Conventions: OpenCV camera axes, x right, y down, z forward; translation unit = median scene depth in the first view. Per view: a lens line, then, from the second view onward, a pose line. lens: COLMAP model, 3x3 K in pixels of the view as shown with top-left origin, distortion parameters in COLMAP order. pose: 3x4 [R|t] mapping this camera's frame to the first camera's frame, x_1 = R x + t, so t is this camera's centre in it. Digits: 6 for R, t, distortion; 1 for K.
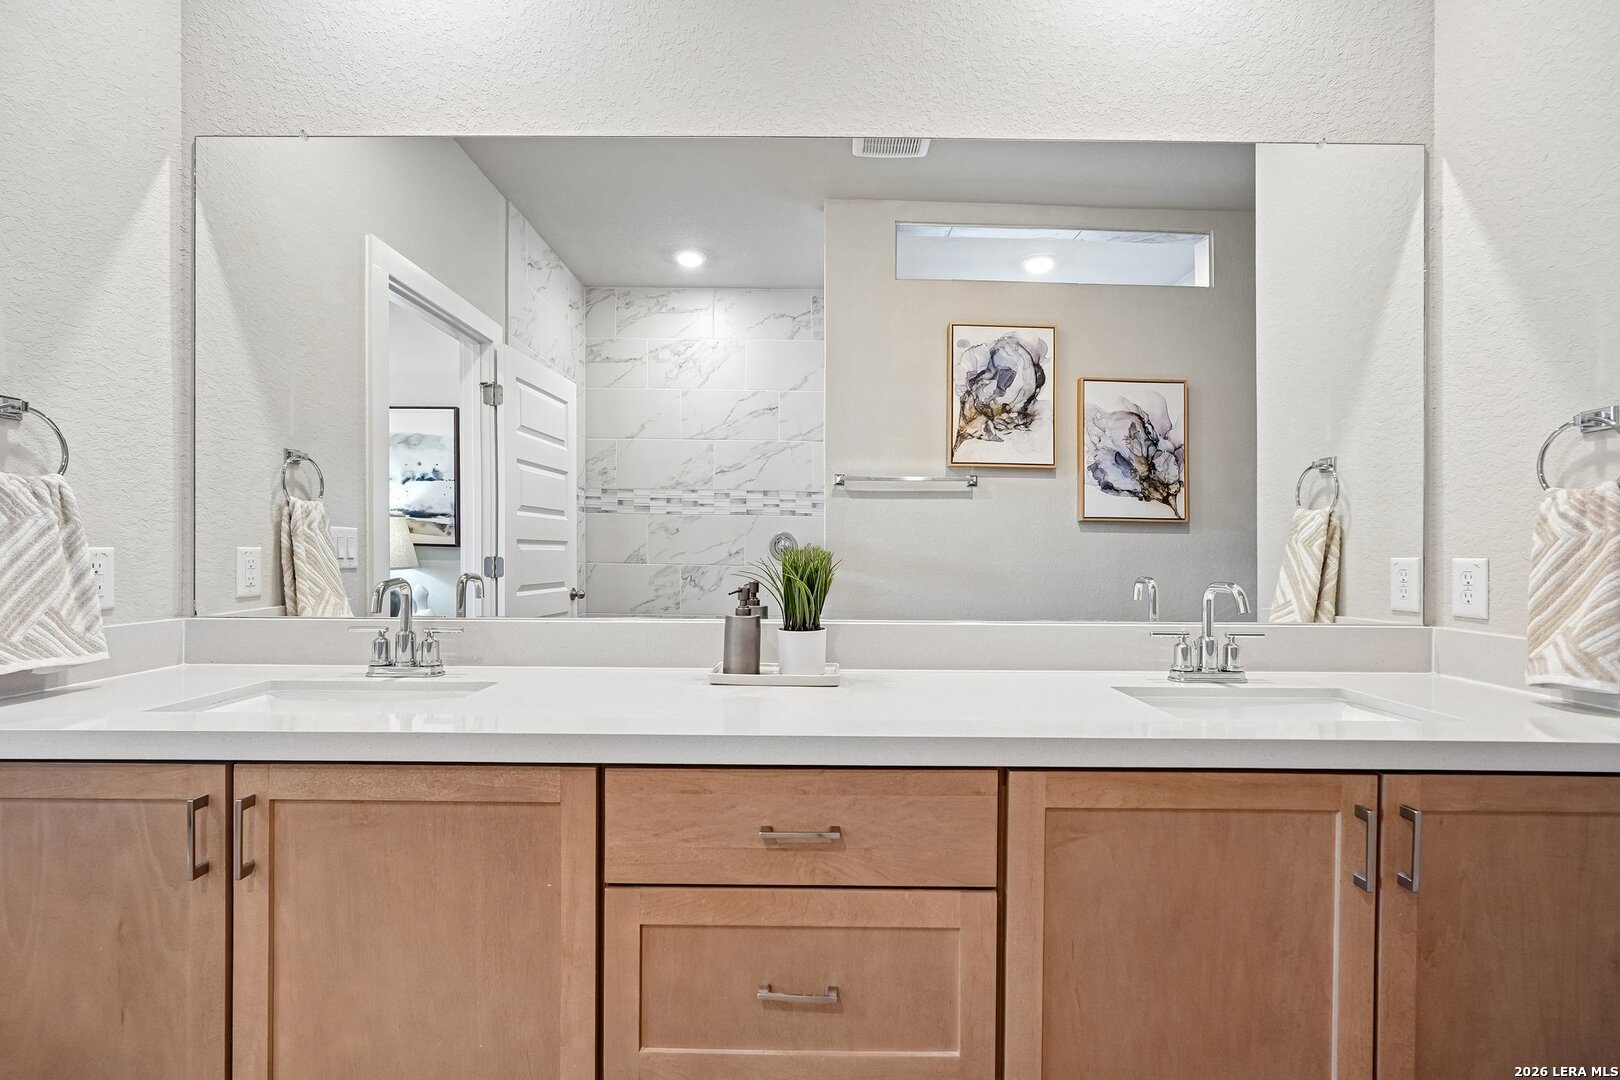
lens RADIAL K [[717.4, 0, 803.7], [0, 717.4, 544.8], [0, 0, 1]] dist [-0.016077, 0.008904]
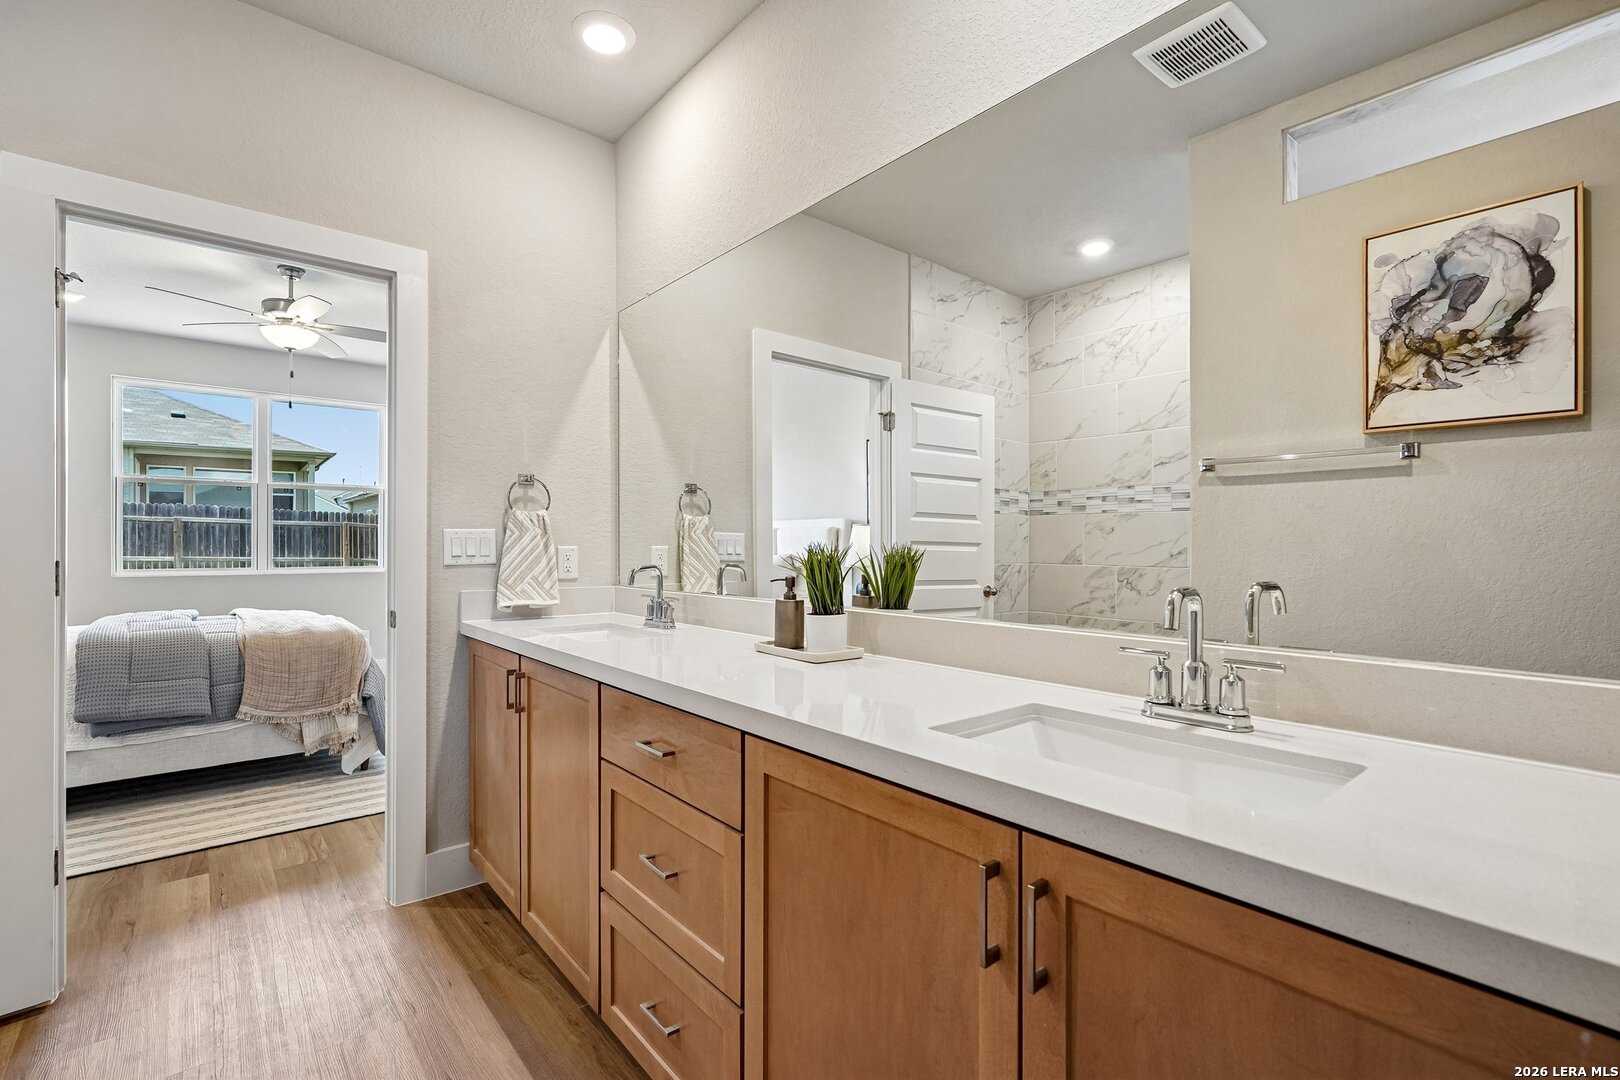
lens RADIAL K [[725.6, 0, 814.1], [0, 725.6, 544.0], [0, 0, 1]] dist [-0.034655, 0.017640]
pose [[0.649537, -0.008687, -0.760280, 0.391486], [0.003515, 0.999958, -0.008423, 0.006769], [0.760322, 0.002798, 0.649540, 0.102834]]
